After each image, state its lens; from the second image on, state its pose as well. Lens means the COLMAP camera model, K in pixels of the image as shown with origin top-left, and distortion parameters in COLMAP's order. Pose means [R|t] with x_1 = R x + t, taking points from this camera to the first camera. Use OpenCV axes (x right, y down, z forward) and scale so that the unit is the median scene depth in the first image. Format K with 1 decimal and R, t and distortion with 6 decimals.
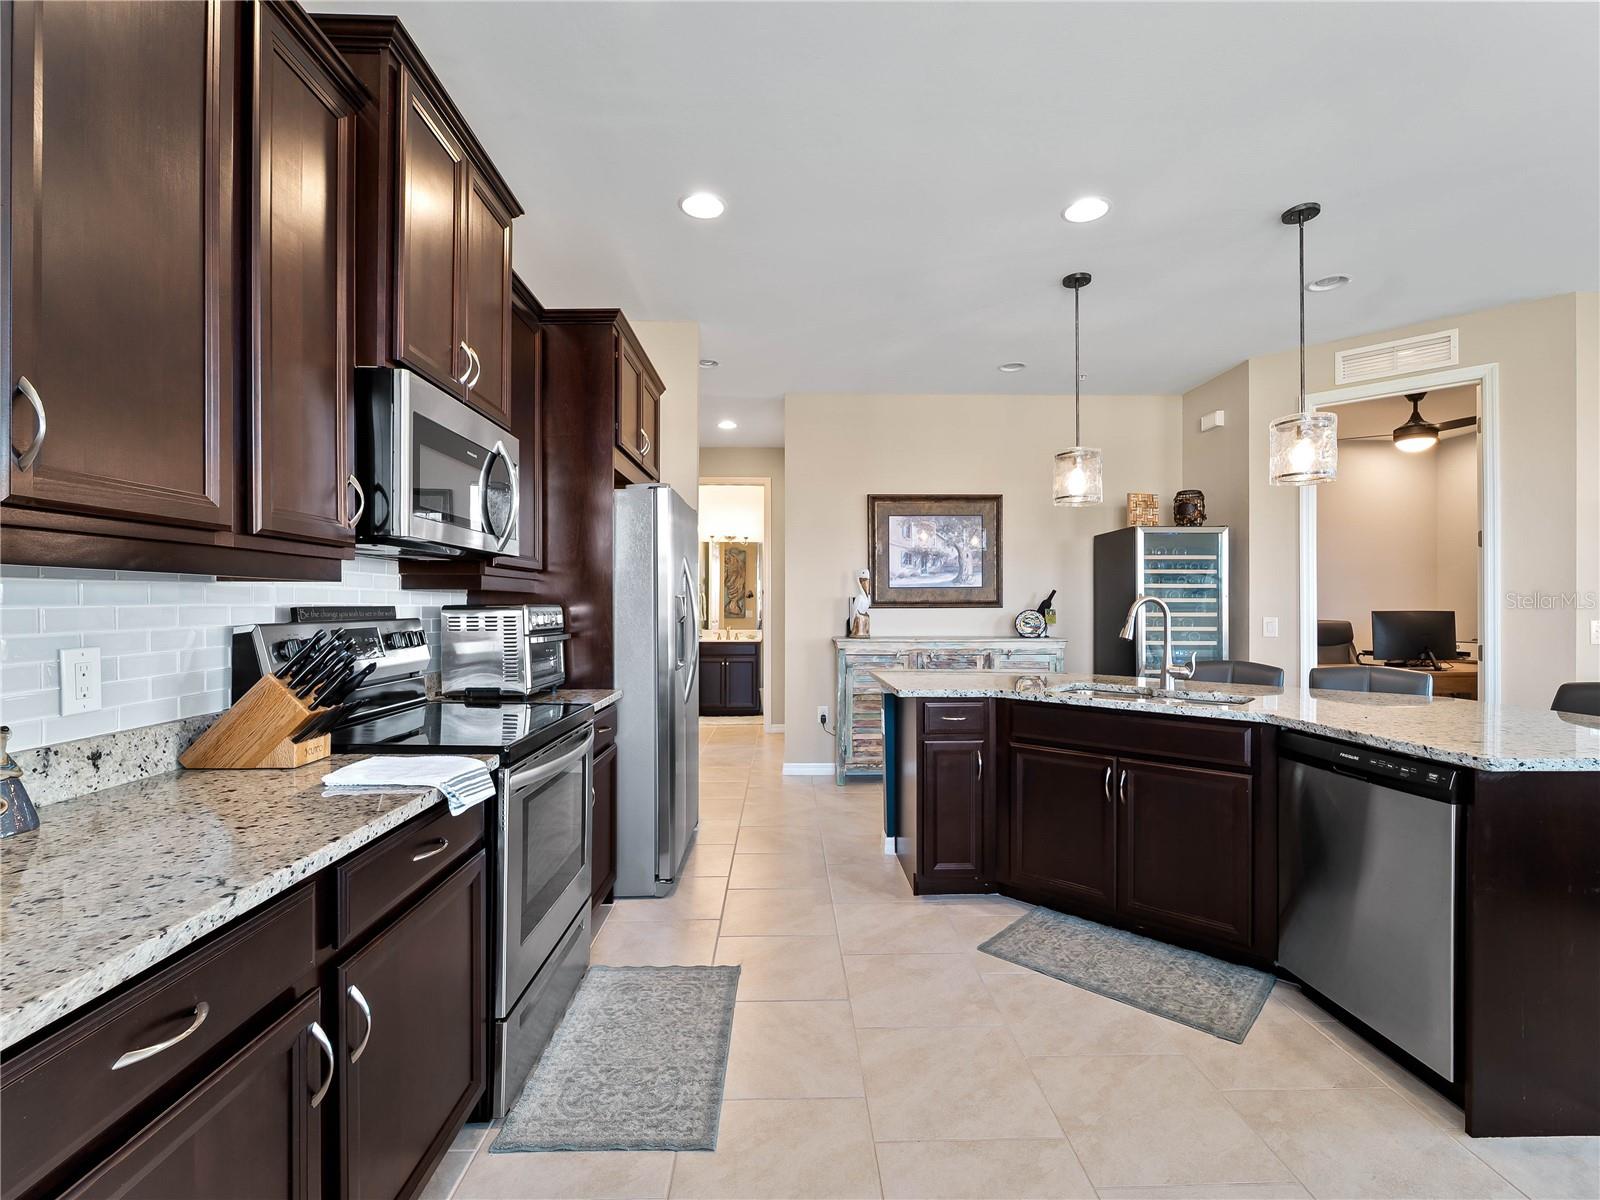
lens RADIAL K [[728.8, 0, 808.7], [0, 728.8, 605.7], [0, 0, 1]] dist [0.013568, -0.009949]
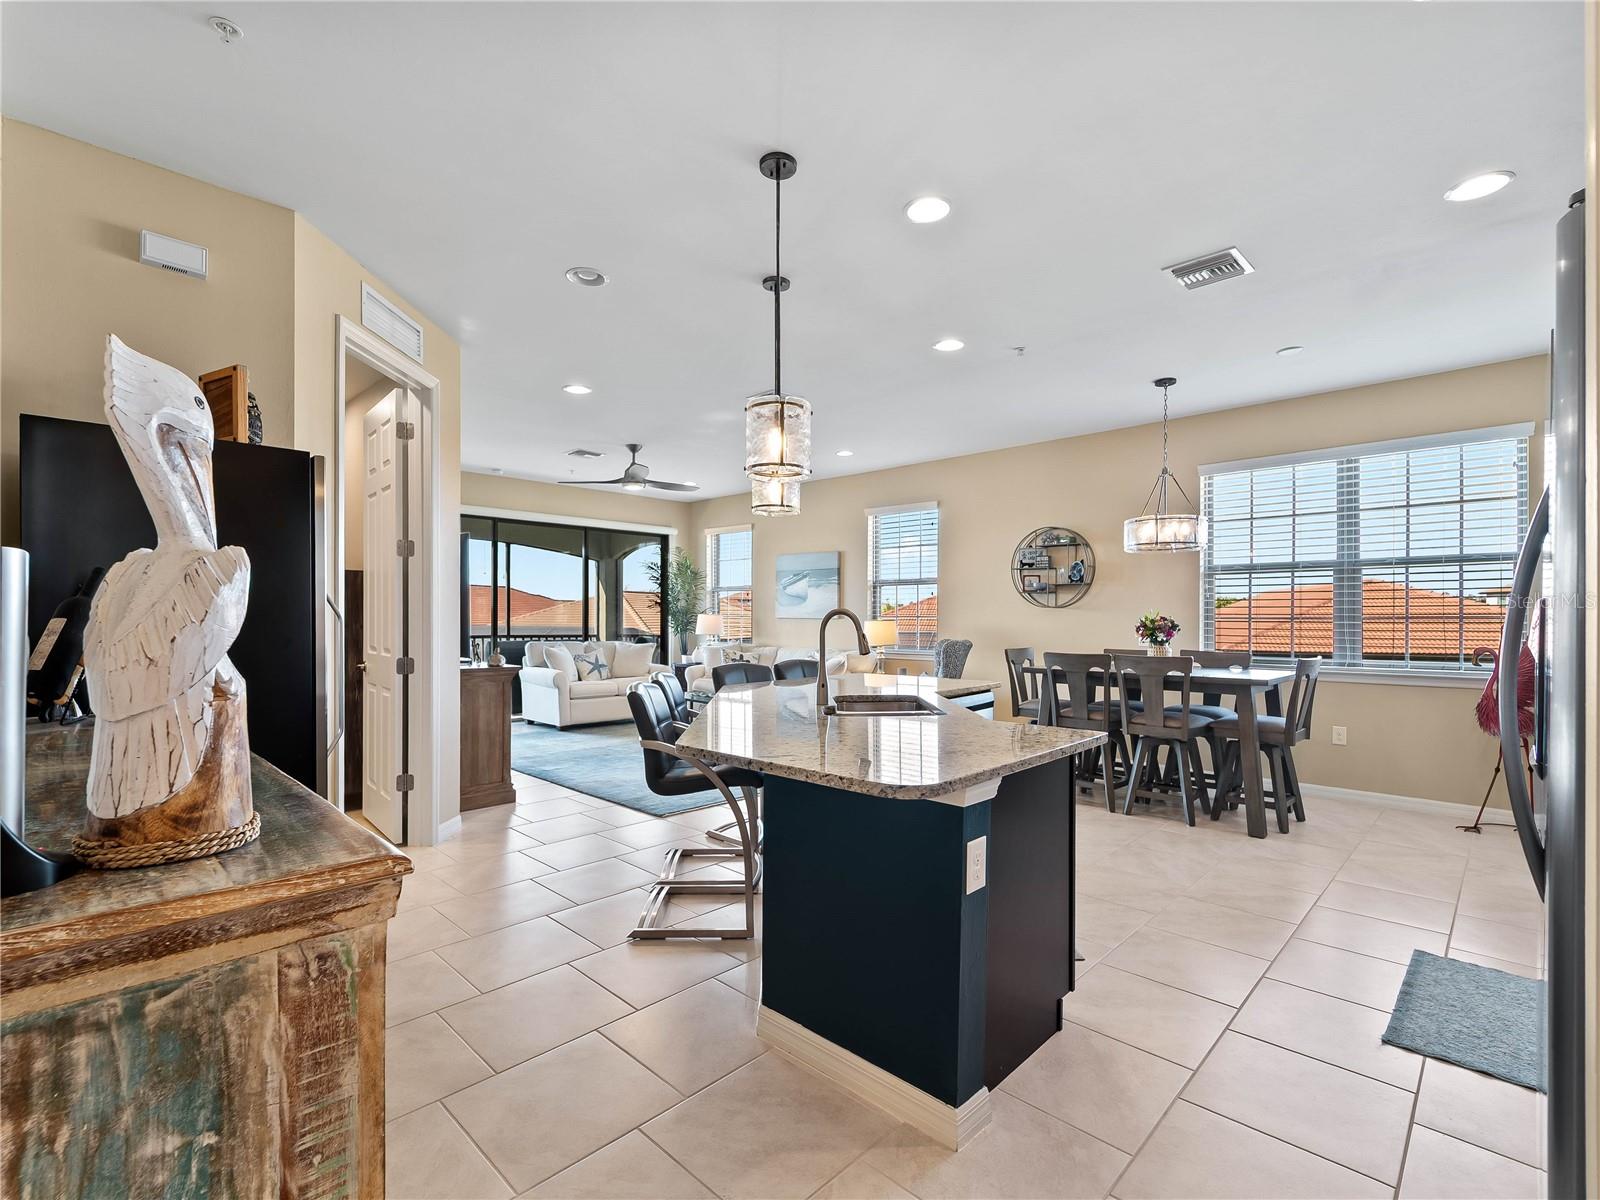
lens RADIAL K [[747.9, 0, 797.9], [0, 747.9, 621.2], [0, 0, 1]] dist [0.001779, -0.000425]
pose [[-0.691767, -0.005439, 0.722100, -0.124686], [-0.004834, 0.999984, 0.002900, 0.002349], [-0.722105, -0.001484, -0.691782, 1.037326]]
